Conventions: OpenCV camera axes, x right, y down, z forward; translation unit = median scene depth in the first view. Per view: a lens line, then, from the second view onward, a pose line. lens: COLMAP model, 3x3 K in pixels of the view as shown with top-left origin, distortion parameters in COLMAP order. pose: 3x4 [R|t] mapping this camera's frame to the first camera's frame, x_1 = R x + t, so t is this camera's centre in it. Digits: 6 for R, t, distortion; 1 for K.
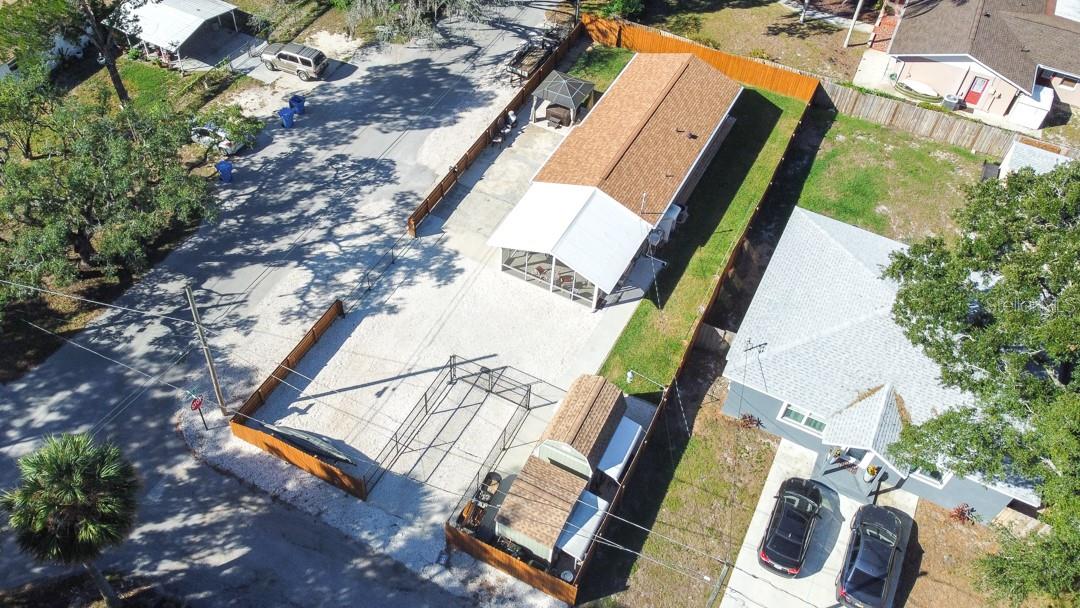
lens RADIAL K [[869.2, 0, 496.1], [0, 869.2, 294.5], [0, 0, 1]] dist [0.001614, -0.006146]
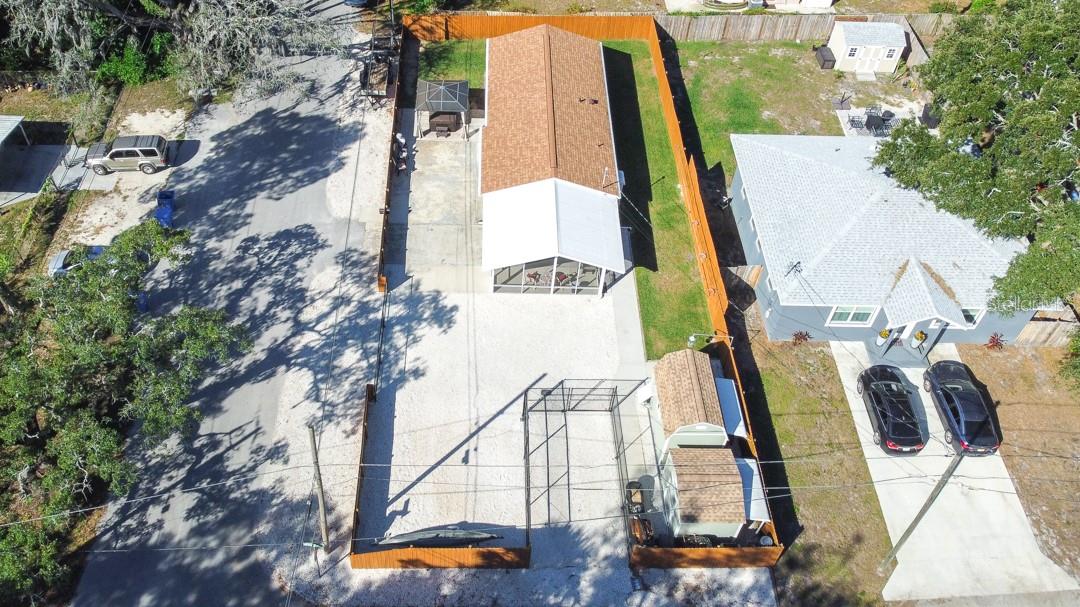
lens RADIAL K [[913.1, 0, 472.5], [0, 913.1, 302.0], [0, 0, 1]] dist [0.001271, -0.004973]
pose [[0.883144, -0.356938, 0.304389, -0.314665], [0.354719, 0.932739, 0.064595, -0.088491], [-0.306972, 0.050926, 0.950355, 0.058842]]
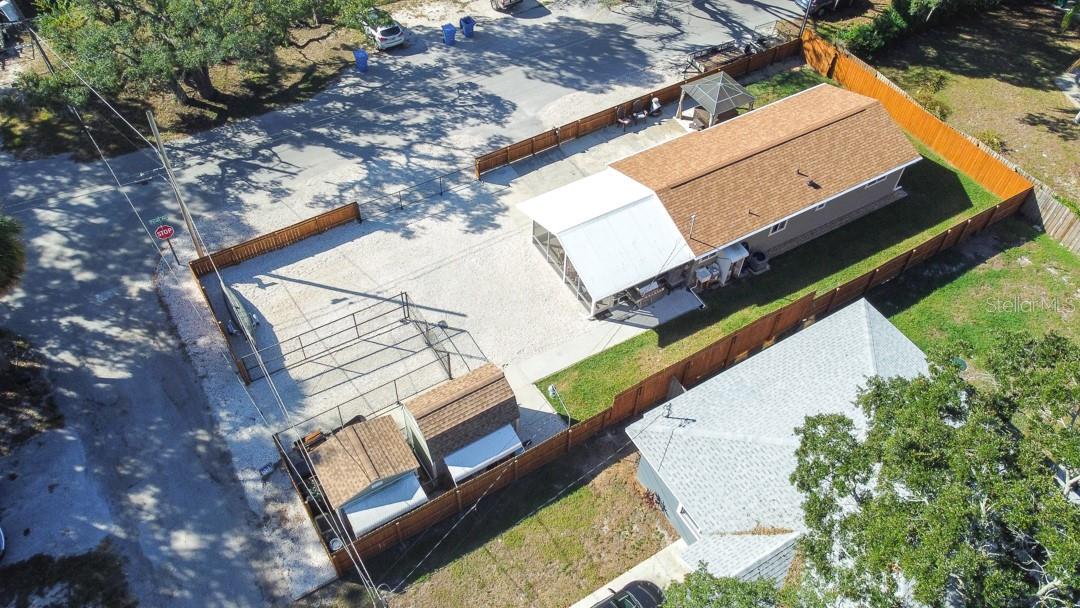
lens RADIAL K [[831.0, 0, 535.6], [0, 831.0, 303.0], [0, 0, 1]] dist [0.004452, -0.010653]
pose [[0.860702, 0.391979, -0.324876, 0.314560], [-0.387519, 0.918272, 0.081278, -0.040207], [0.330183, 0.055939, 0.942258, 0.169567]]
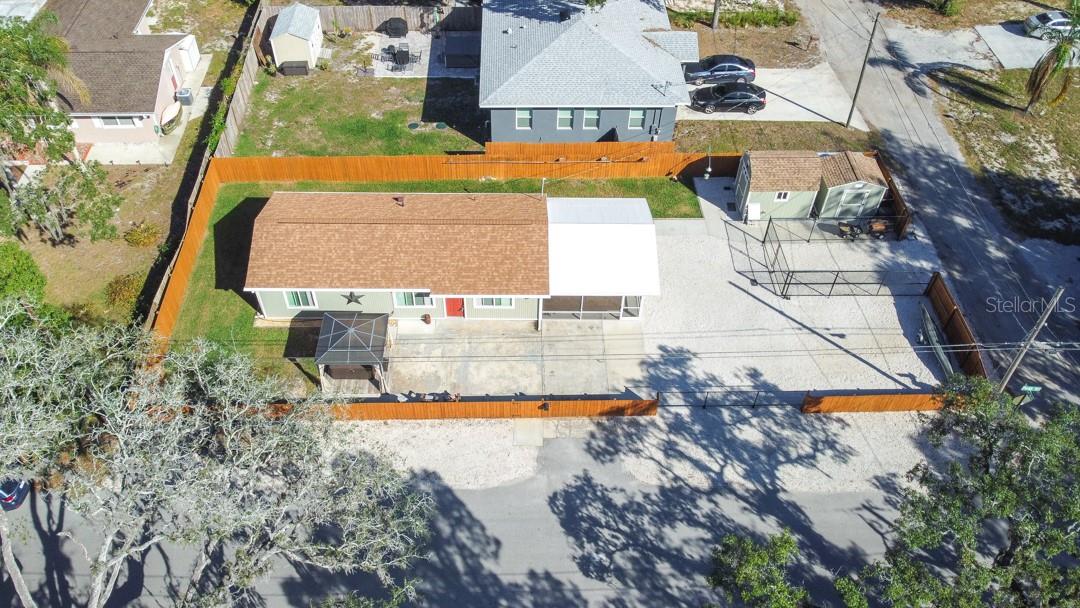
lens RADIAL K [[831.0, 0, 535.6], [0, 831.0, 303.0], [0, 0, 1]] dist [0.004452, -0.010653]
pose [[-0.499342, -0.657636, 0.564068, -0.422757], [0.634219, 0.166103, 0.755100, -0.757644], [-0.590274, 0.734796, 0.334143, 0.741605]]
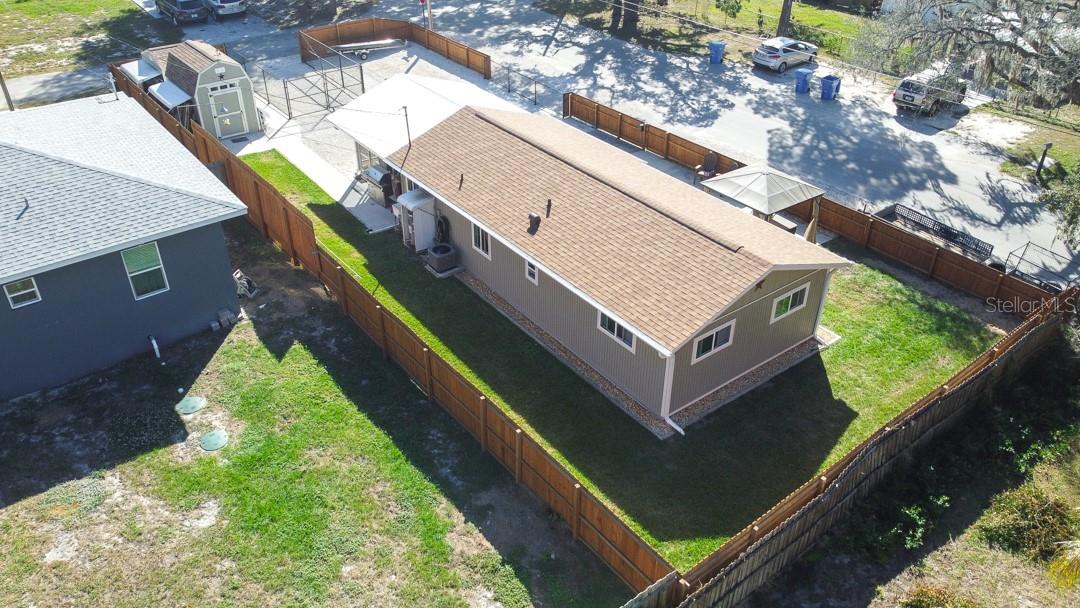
lens RADIAL K [[838.9, 0, 535.6], [0, 838.9, 297.6], [0, 0, 1]] dist [-0.001548, -0.000197]
pose [[-0.410178, 0.479881, -0.775544, 0.659185], [-0.693483, 0.388170, 0.606964, -0.488811], [0.592313, 0.786790, 0.173570, 0.994413]]
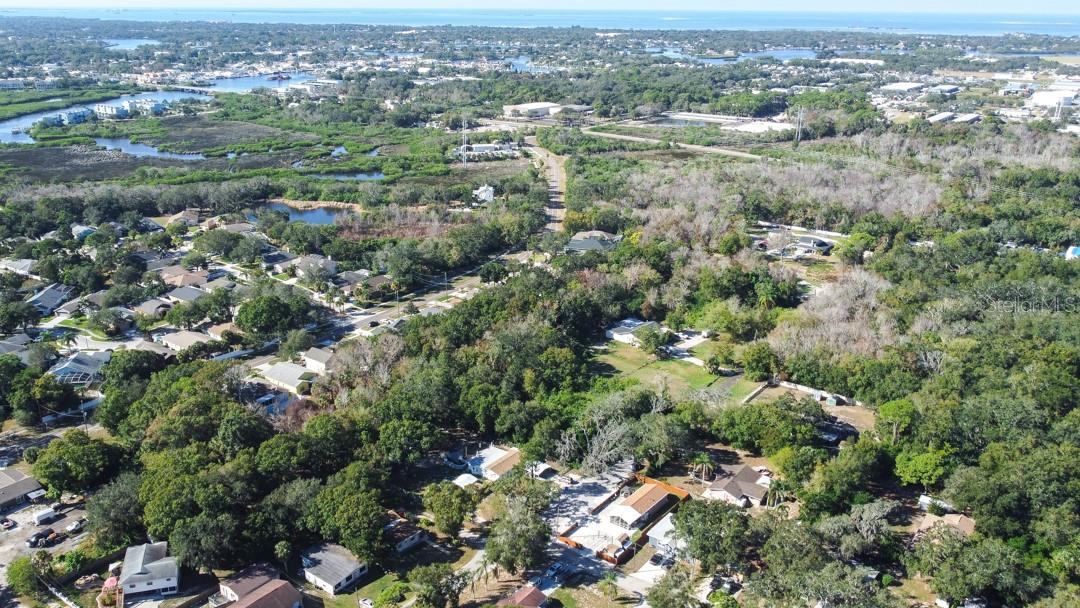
lens RADIAL K [[831.0, 0, 535.6], [0, 831.0, 303.0], [0, 0, 1]] dist [0.004452, -0.010653]
pose [[0.988731, 0.043507, -0.143239, 0.202884], [-0.110676, 0.856736, -0.503740, 1.274012], [0.100802, 0.513917, 0.851897, -3.527223]]
